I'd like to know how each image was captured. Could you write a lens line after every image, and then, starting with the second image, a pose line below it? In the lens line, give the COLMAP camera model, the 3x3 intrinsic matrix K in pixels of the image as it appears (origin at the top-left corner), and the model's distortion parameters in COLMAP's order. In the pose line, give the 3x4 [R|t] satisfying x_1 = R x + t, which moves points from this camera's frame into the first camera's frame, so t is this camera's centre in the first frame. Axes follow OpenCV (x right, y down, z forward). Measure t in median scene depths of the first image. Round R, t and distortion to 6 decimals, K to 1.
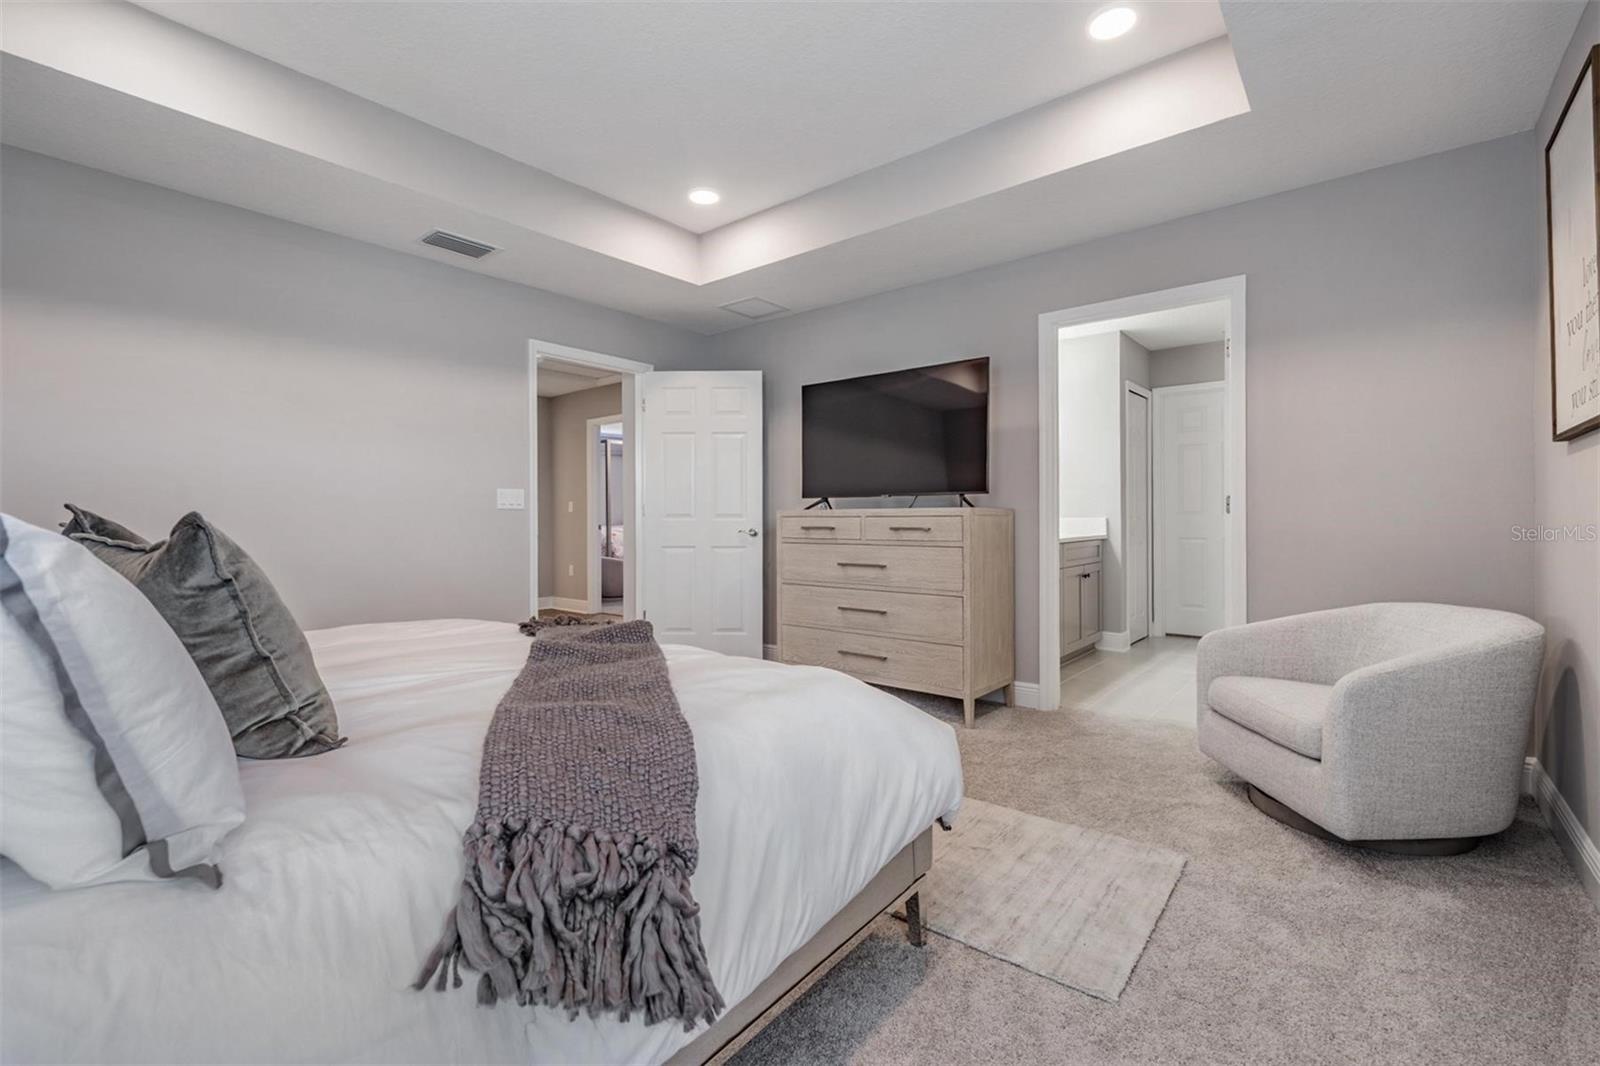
lens RADIAL K [[708.2, 0, 796.0], [0, 708.2, 523.4], [0, 0, 1]] dist [0.000538, -0.000274]
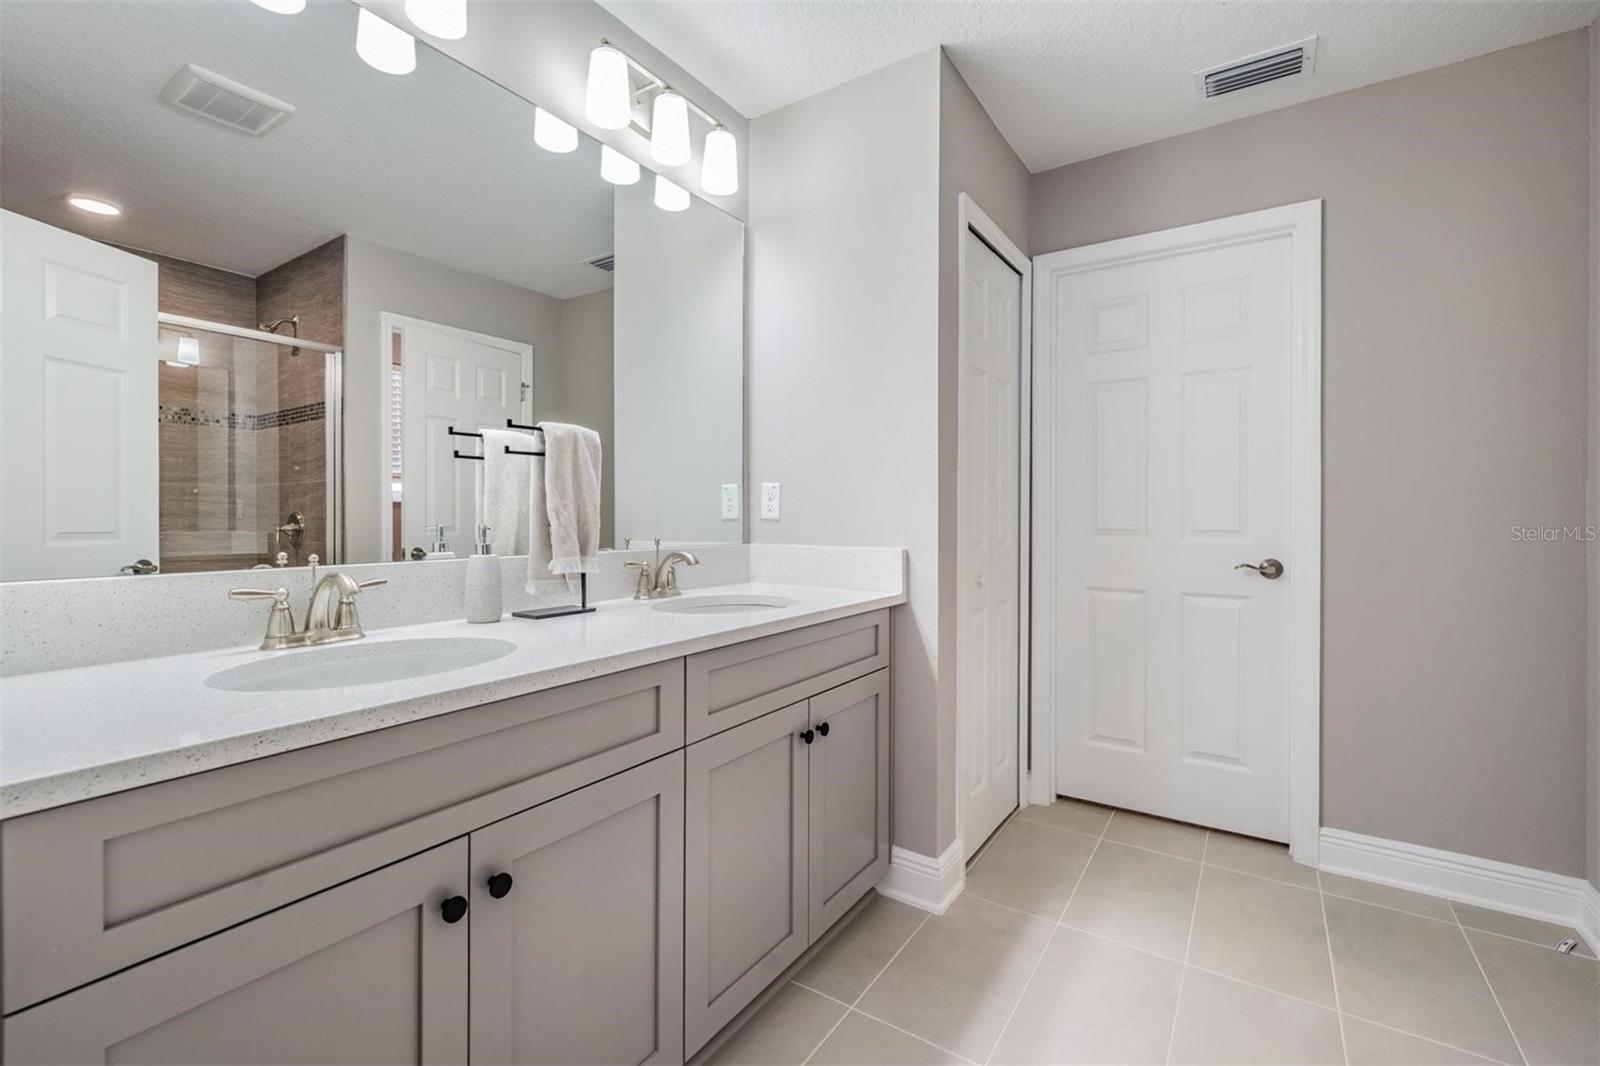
lens RADIAL K [[713.4, 0, 795.7], [0, 713.4, 524.3], [0, 0, 1]] dist [-0.000071, 0.000126]
pose [[0.994012, 0.005663, 0.109127, 0.337175], [-0.005823, 0.999982, 0.001149, -0.021372], [-0.109118, -0.001778, 0.994027, 0.623055]]
